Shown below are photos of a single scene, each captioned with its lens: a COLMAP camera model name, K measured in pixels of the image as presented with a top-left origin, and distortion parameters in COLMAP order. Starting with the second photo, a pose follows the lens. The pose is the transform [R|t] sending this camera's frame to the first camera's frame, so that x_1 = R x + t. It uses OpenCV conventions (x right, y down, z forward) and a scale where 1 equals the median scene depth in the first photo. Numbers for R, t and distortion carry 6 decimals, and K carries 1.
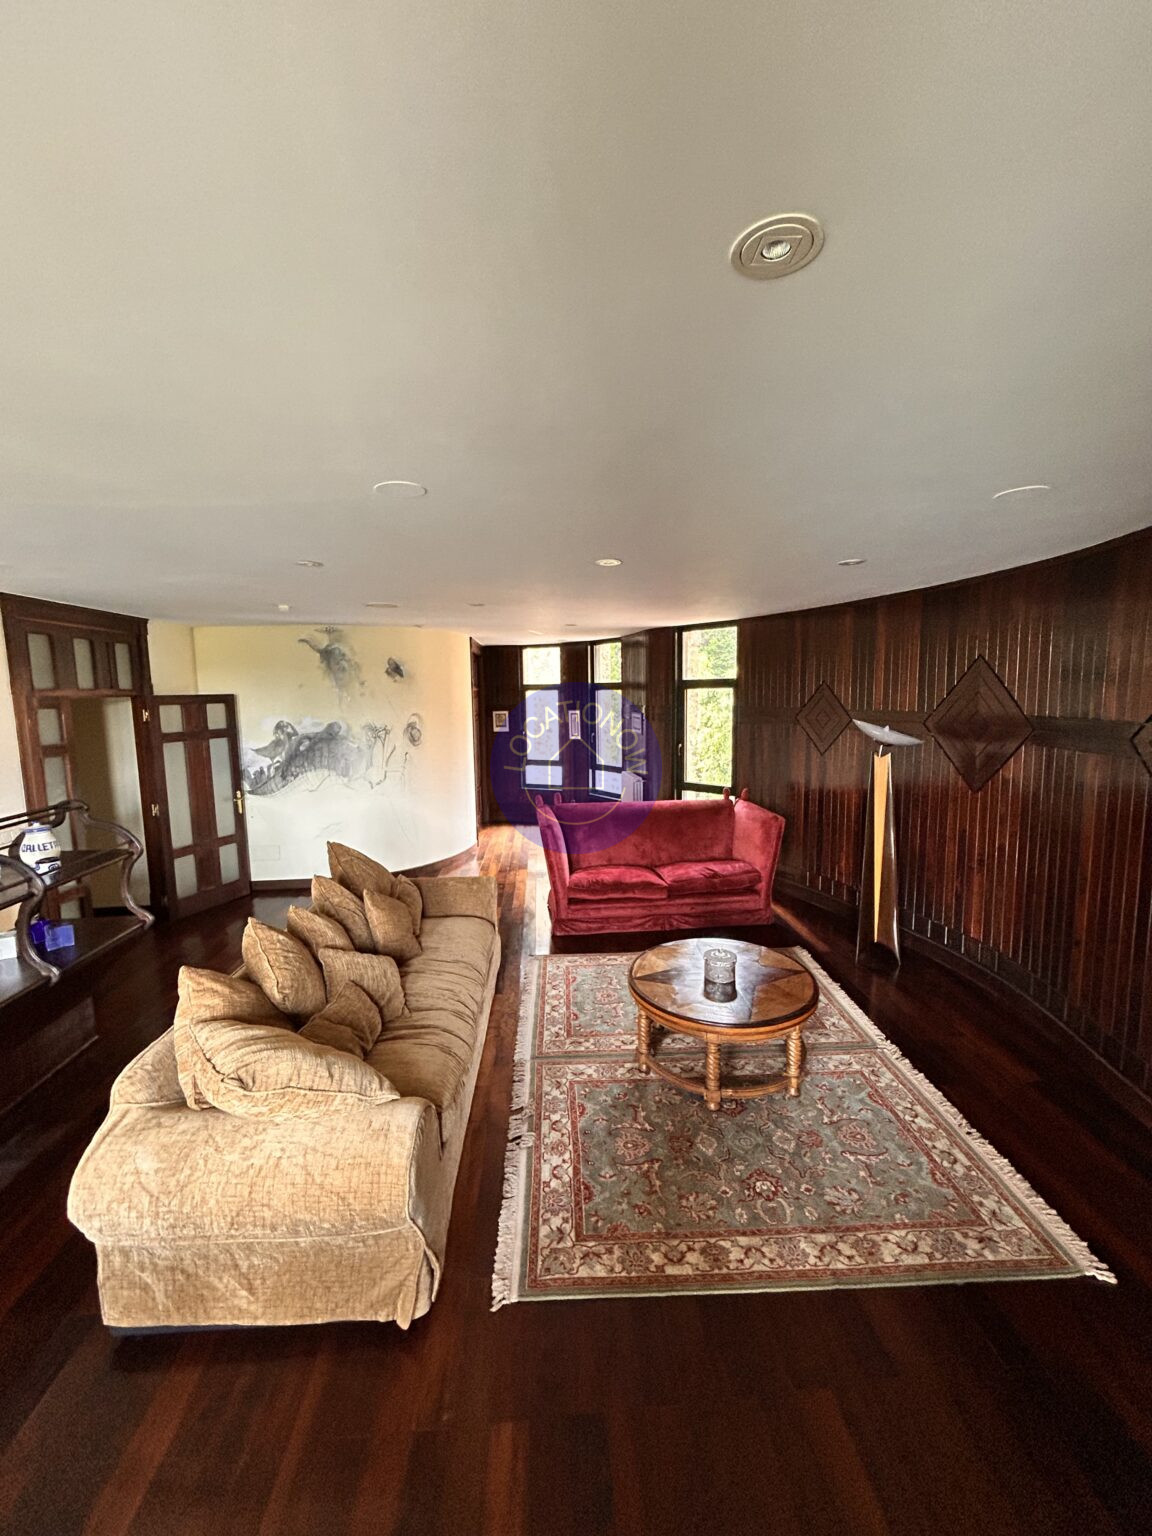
lens RADIAL K [[618.2, 0, 576.2], [0, 618.2, 764.3], [0, 0, 1]] dist [-0.002601, 0.000703]
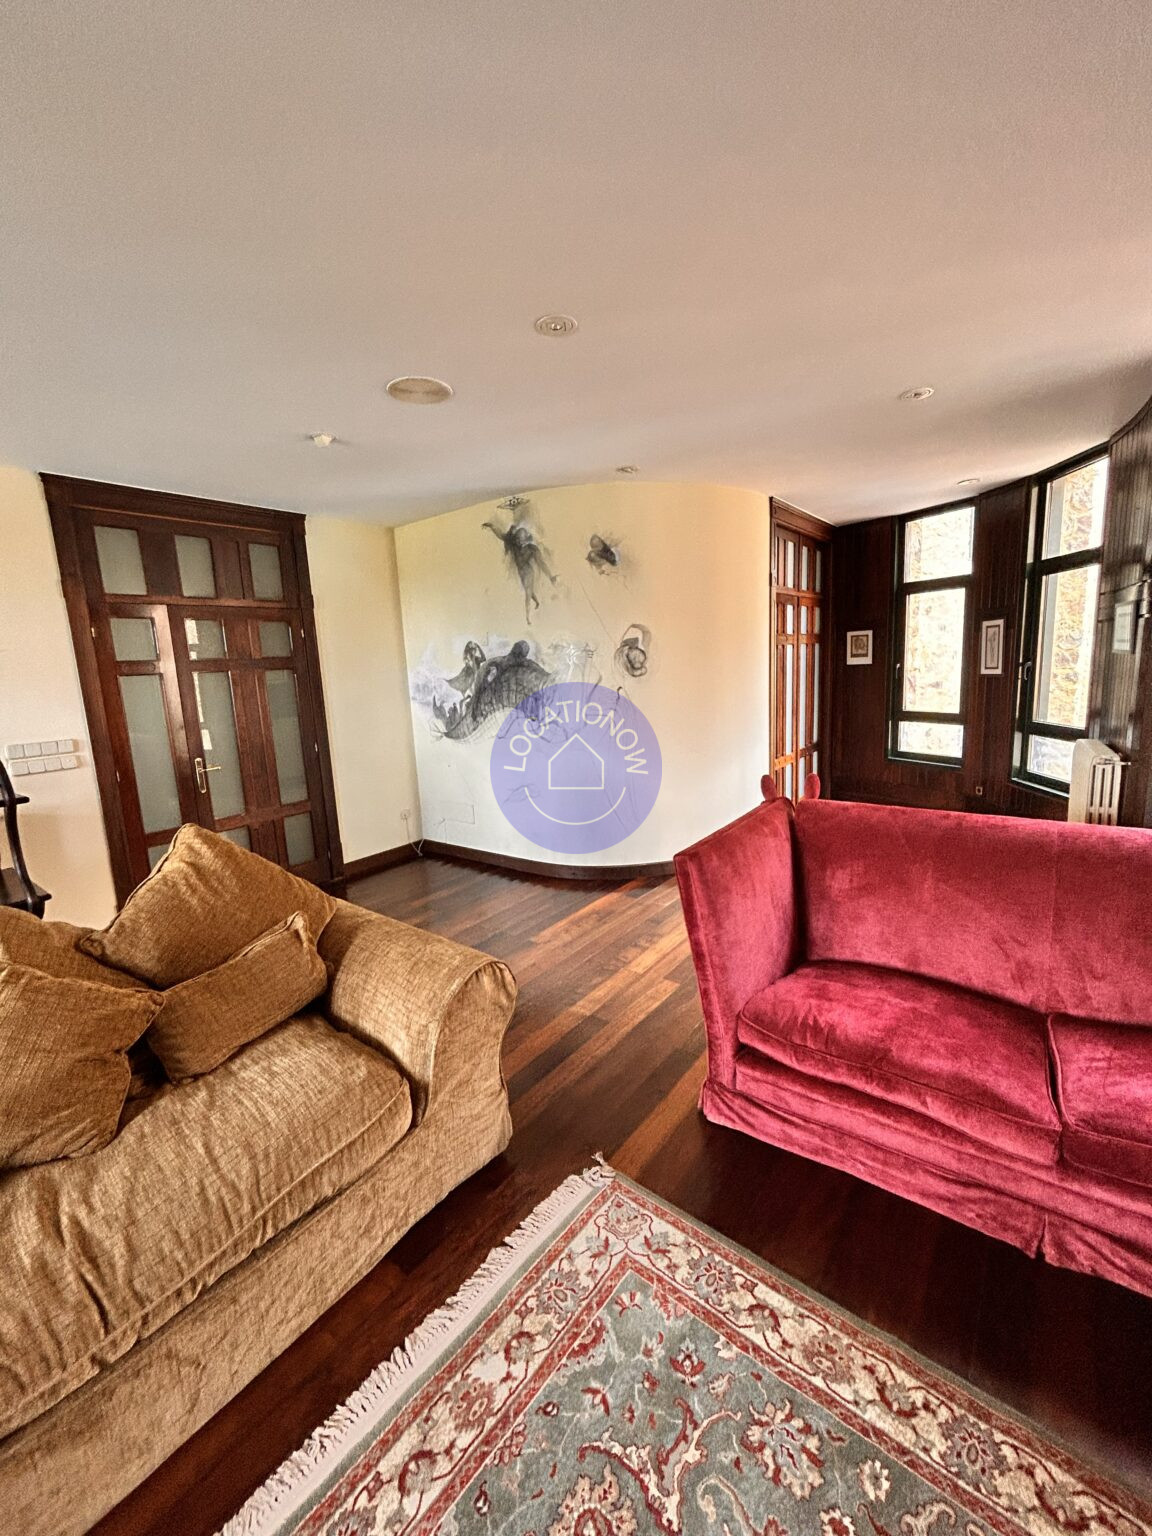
lens RADIAL K [[618.2, 0, 571.1], [0, 618.2, 768.5], [0, 0, 1]] dist [-0.002601, 0.000703]
pose [[0.752588, 0.092308, -0.651990, 0.117809], [-0.040530, 0.994742, 0.094051, 0.007381], [0.657243, -0.044356, 0.752372, 0.506073]]
